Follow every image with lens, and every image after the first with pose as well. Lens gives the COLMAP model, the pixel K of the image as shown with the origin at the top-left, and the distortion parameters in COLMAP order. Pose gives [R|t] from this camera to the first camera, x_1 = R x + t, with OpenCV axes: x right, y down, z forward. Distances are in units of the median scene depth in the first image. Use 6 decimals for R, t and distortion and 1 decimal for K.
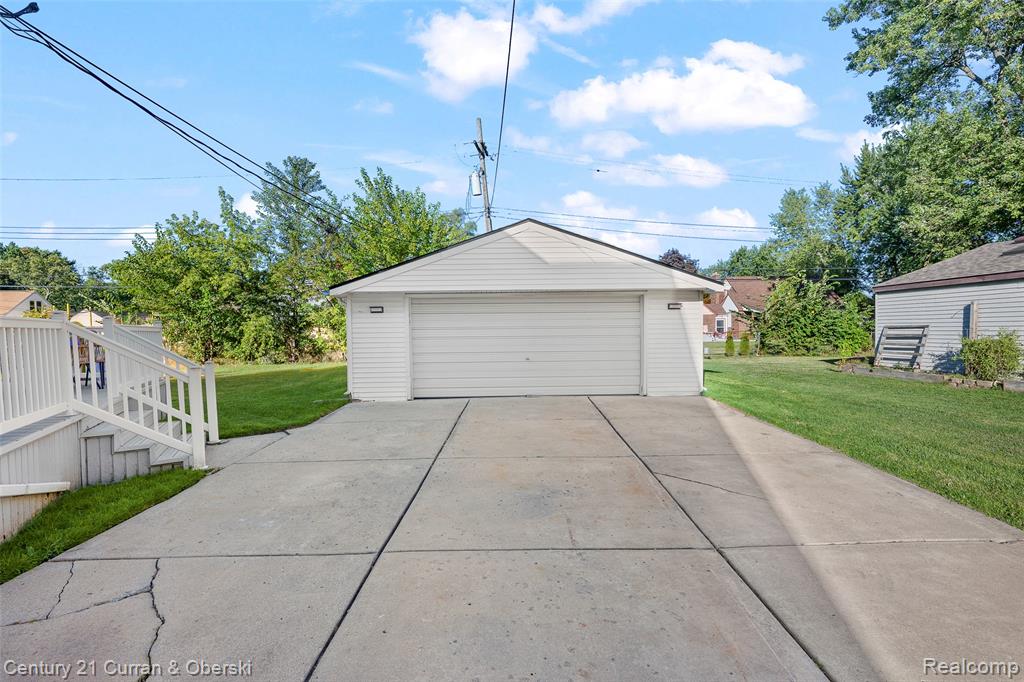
lens RADIAL K [[483.4, 0, 511.5], [0, 483.4, 342.7], [0, 0, 1]] dist [-0.000376, 0.000347]
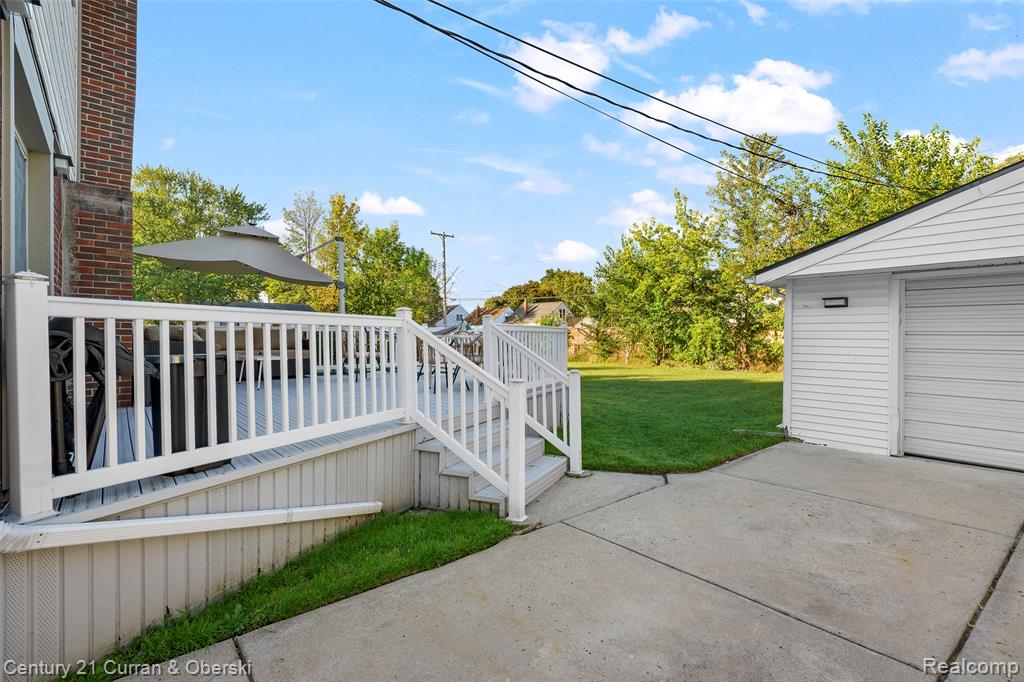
lens RADIAL K [[483.4, 0, 510.0], [0, 483.4, 340.5], [0, 0, 1]] dist [-0.000376, 0.000347]
pose [[0.614282, 0.025701, -0.788668, -0.019474], [-0.034523, 0.999388, 0.005678, -0.003591], [0.788331, 0.023739, 0.614793, 0.132941]]
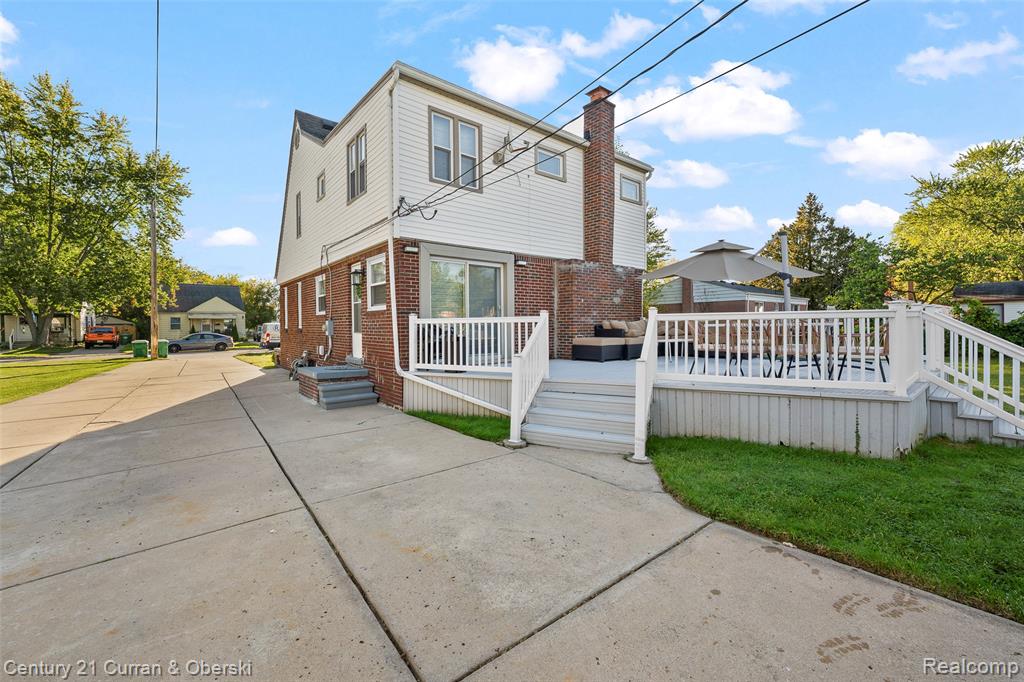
lens RADIAL K [[409.9, 0, 527.9], [0, 409.9, 332.0], [0, 0, 1]] dist [-0.002744, -0.000299]
pose [[-0.773130, 0.035102, -0.633276, -0.008030], [0.005917, 0.998823, 0.048141, -0.014934], [0.634220, 0.033472, -0.772428, 0.452039]]
